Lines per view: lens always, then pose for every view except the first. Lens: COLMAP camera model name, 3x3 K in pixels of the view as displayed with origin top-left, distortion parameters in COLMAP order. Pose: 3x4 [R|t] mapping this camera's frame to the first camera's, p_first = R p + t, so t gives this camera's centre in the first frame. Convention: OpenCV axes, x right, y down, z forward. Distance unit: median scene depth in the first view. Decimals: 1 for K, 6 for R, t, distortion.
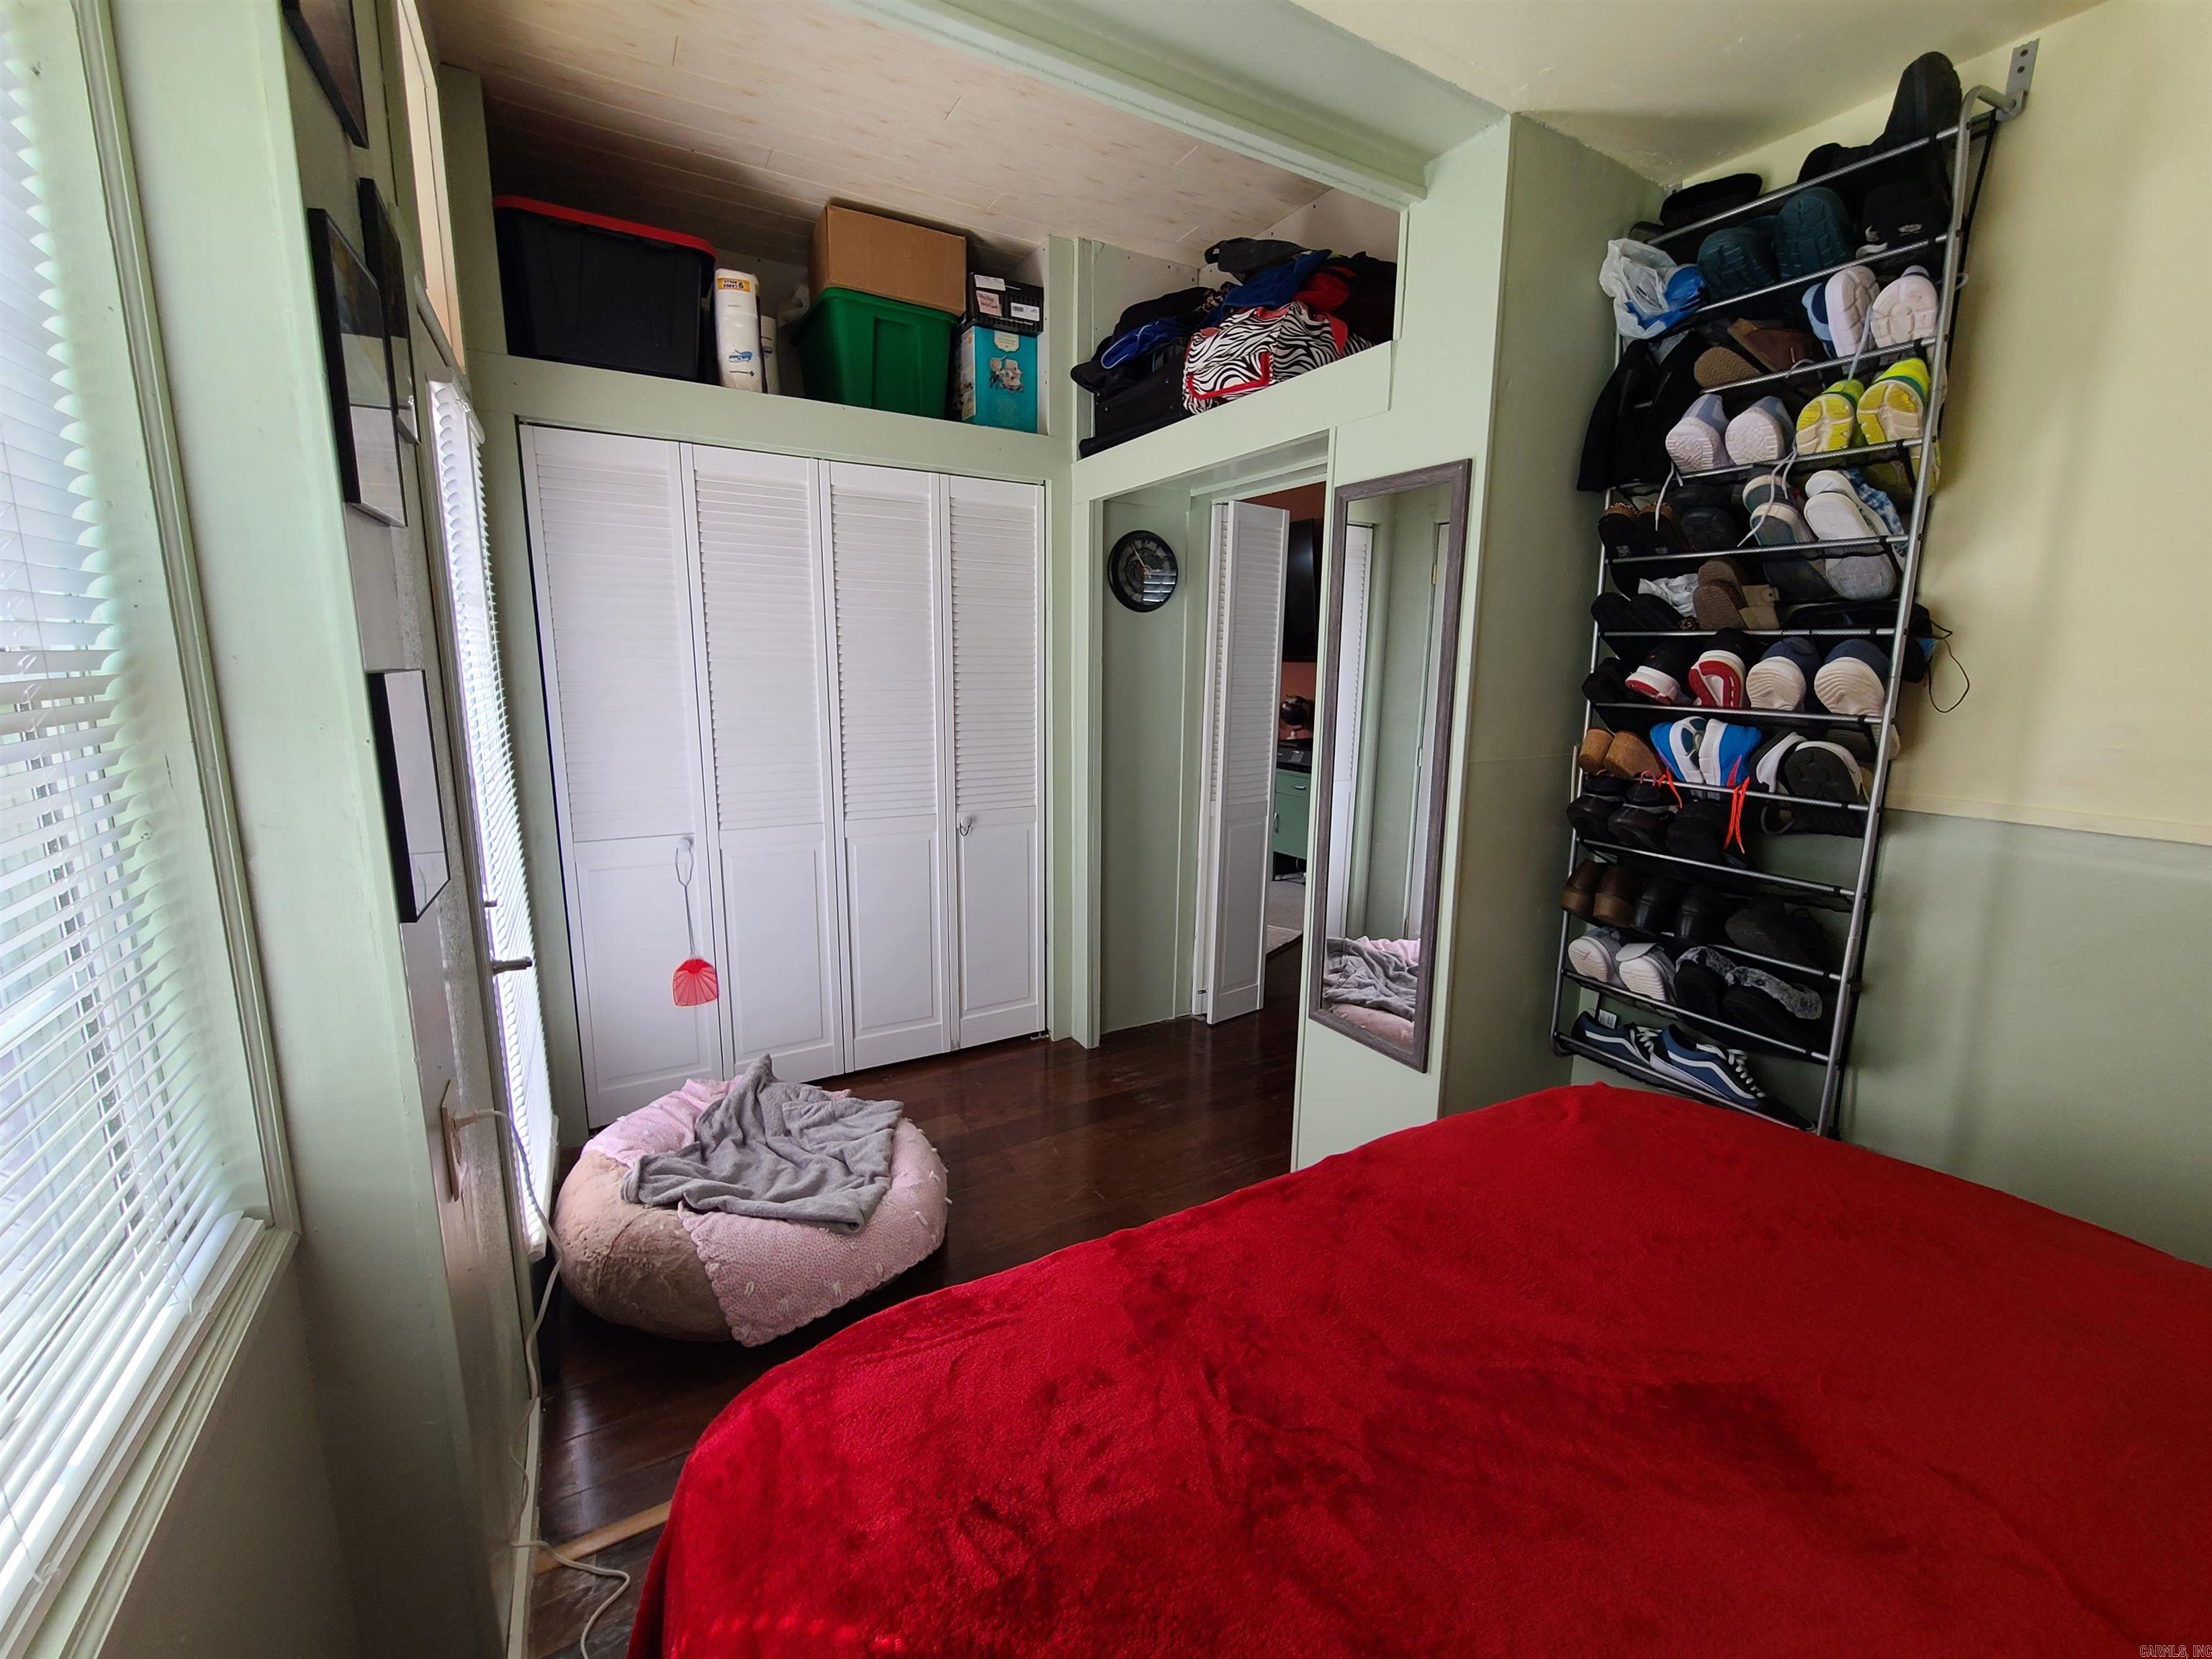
lens RADIAL K [[904.1, 0, 1117.8], [0, 904.1, 822.4], [0, 0, 1]] dist [-0.000885, 0.000047]
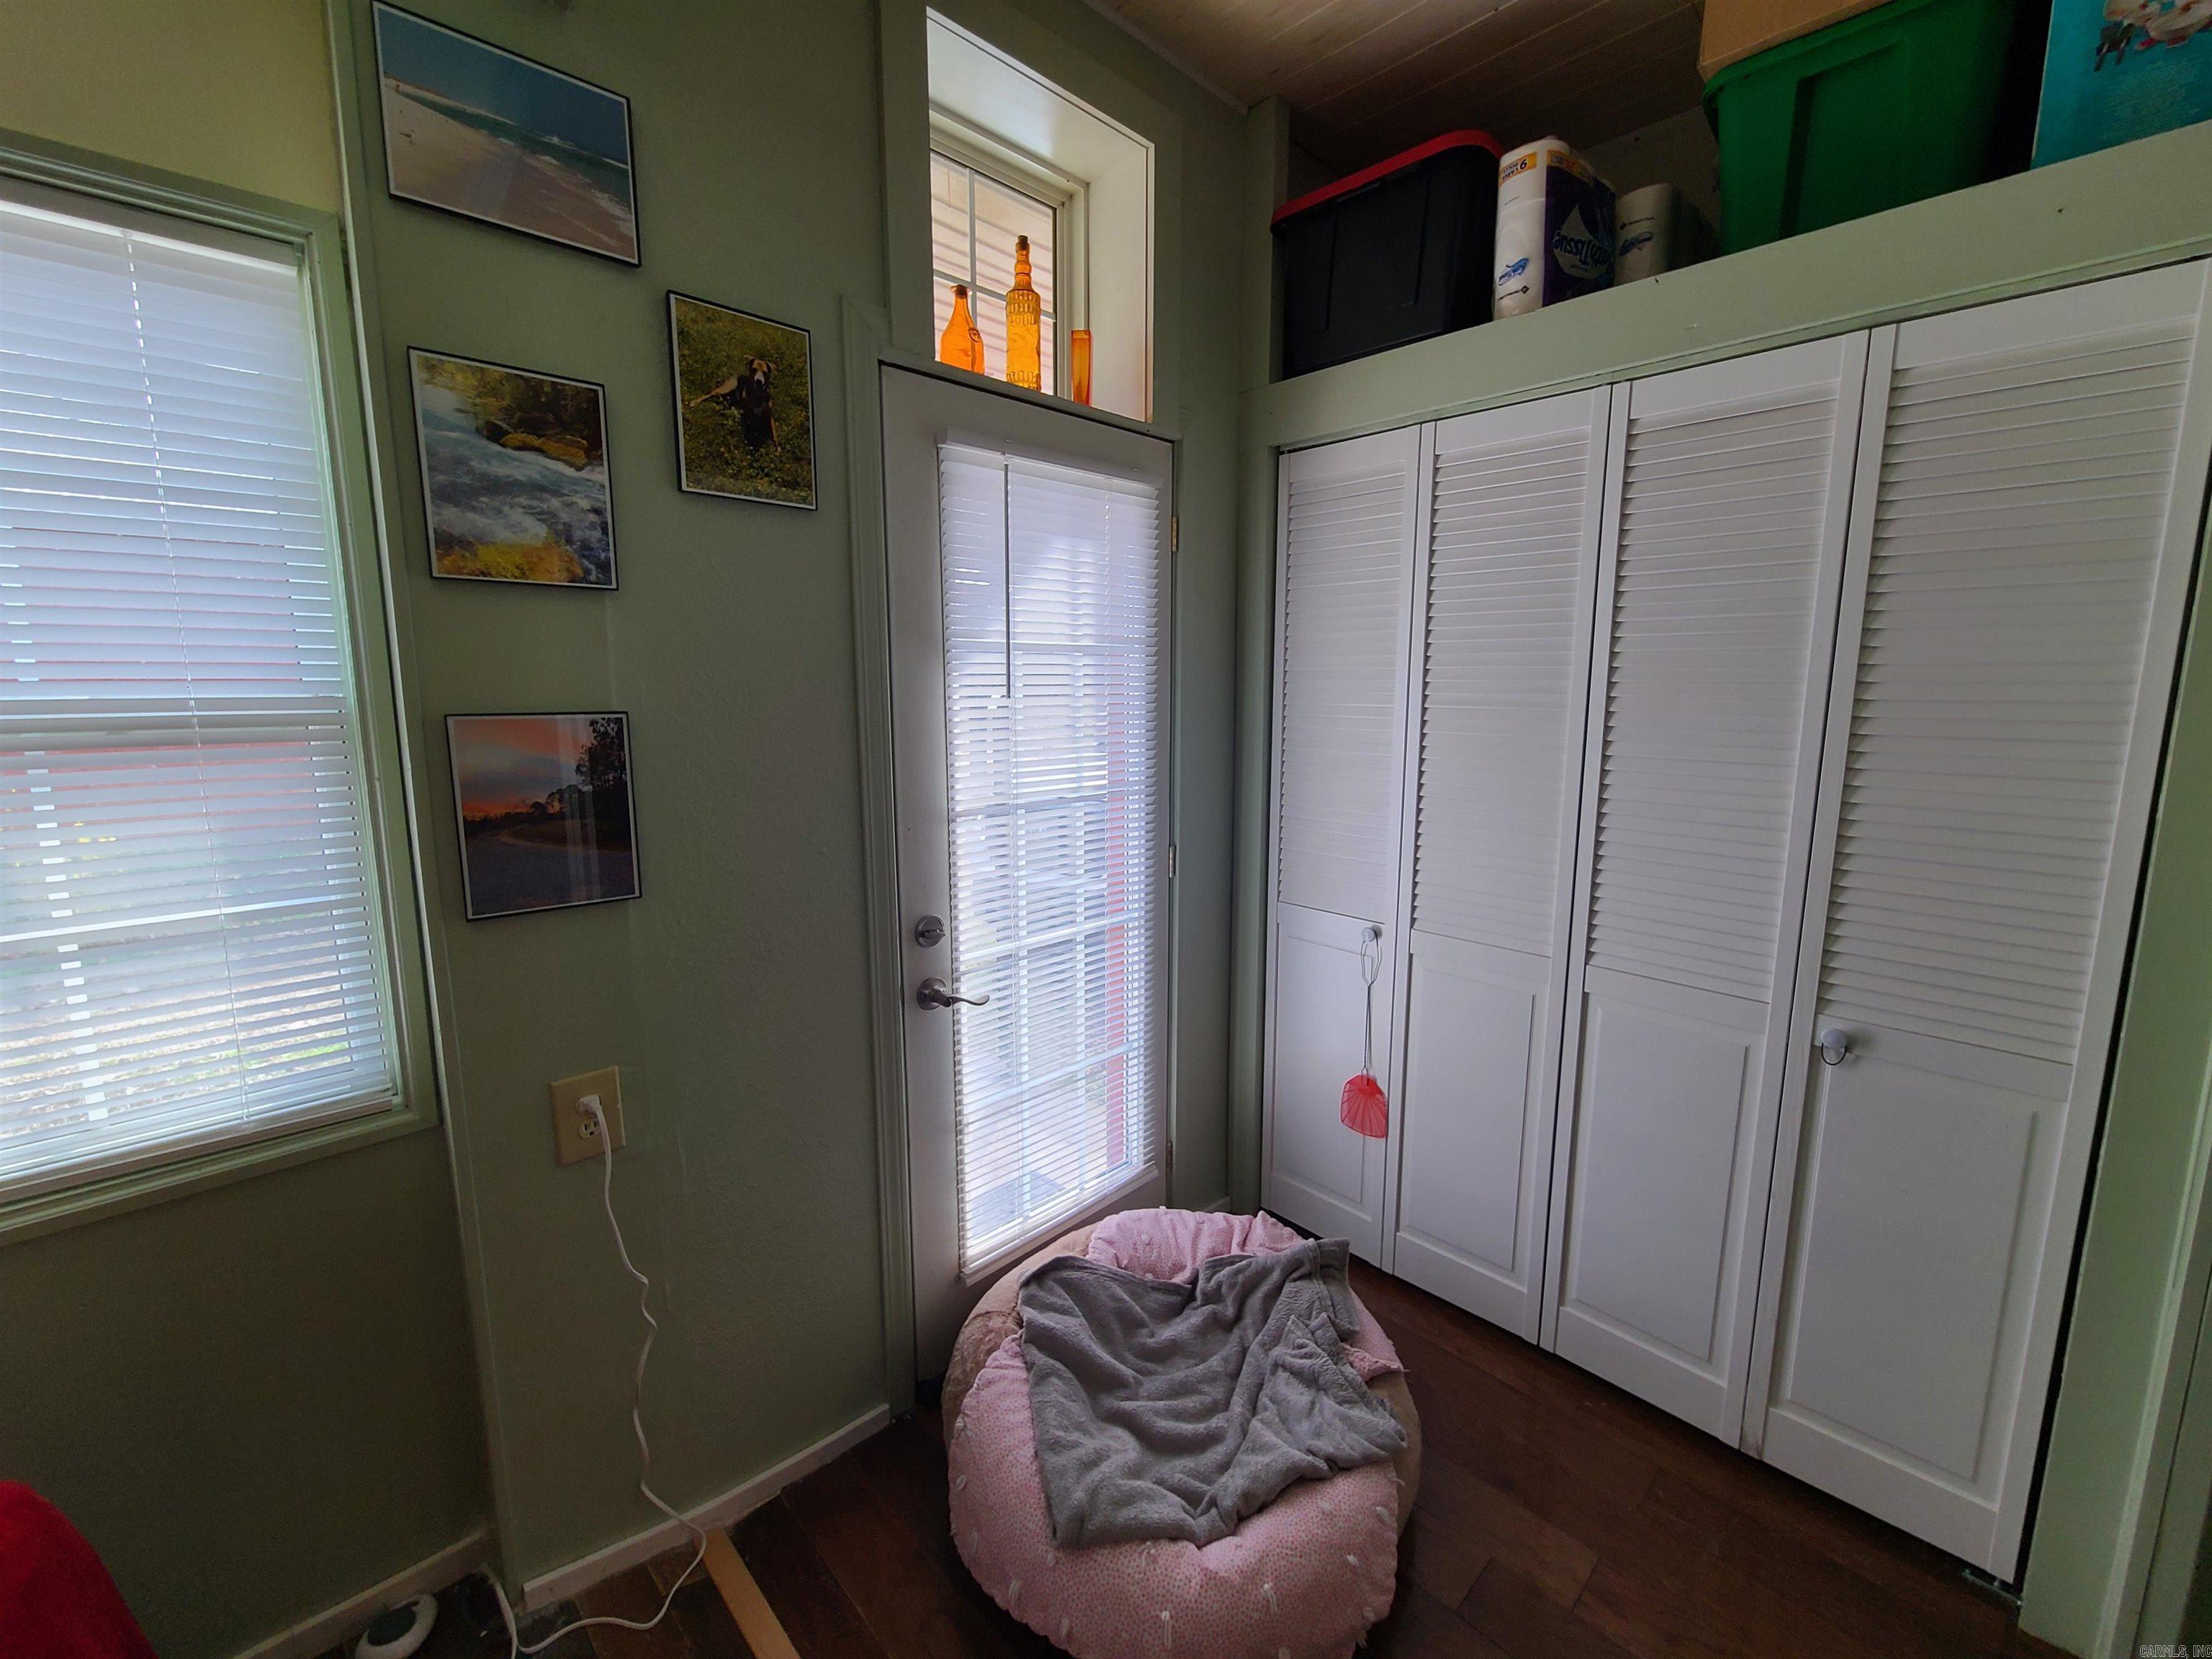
lens RADIAL K [[903.1, 0, 1128.7], [0, 903.1, 819.8], [0, 0, 1]] dist [-0.001859, -0.002310]
pose [[0.245845, 0.136580, -0.959638, 0.226681], [-0.168048, 0.981037, 0.096574, -0.120304], [0.954631, 0.137523, 0.264135, 0.592539]]
